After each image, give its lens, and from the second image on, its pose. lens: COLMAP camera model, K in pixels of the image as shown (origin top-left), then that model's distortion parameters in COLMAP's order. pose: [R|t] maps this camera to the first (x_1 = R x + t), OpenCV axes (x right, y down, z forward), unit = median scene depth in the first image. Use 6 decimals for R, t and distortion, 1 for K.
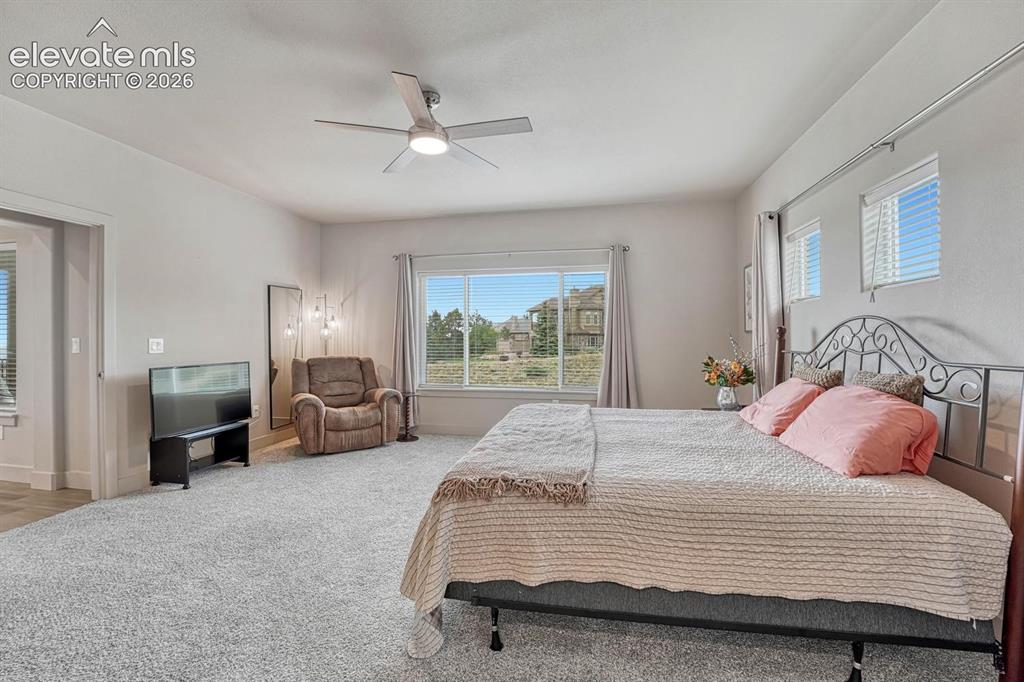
lens RADIAL K [[431.3, 0, 512.0], [0, 431.3, 341.0], [0, 0, 1]] dist [-0.029651, 0.000513]
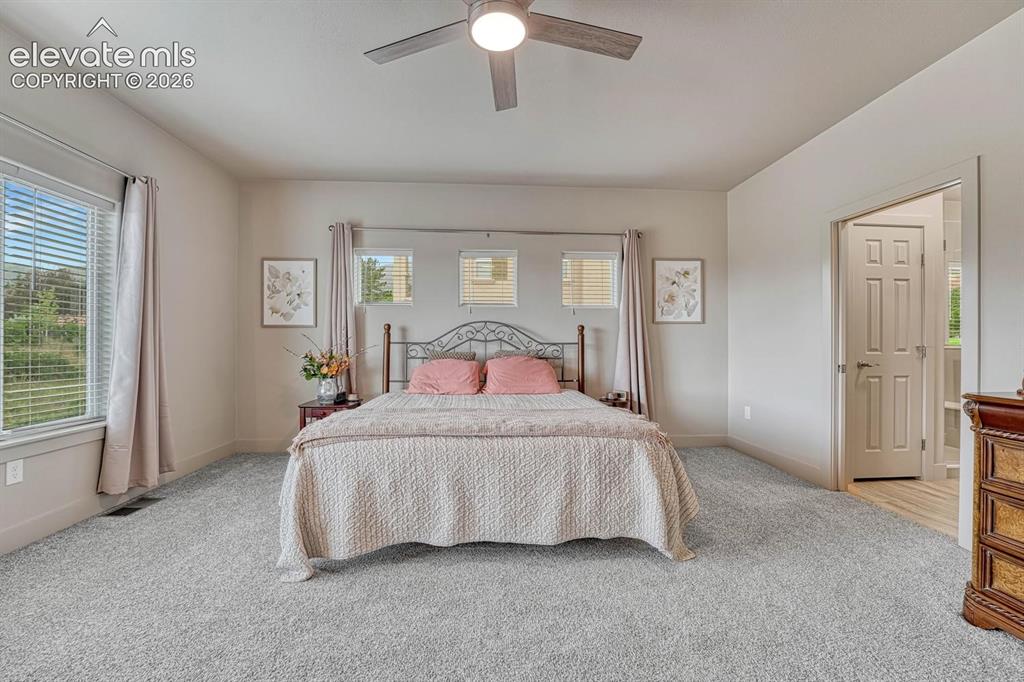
lens RADIAL K [[431.3, 0, 512.0], [0, 431.3, 341.0], [0, 0, 1]] dist [-0.029651, 0.000513]
pose [[-0.243760, 0.001752, 0.969834, -0.969678], [0.005510, 0.999985, -0.000422, 0.028185], [-0.969820, 0.005241, -0.243766, 1.273920]]
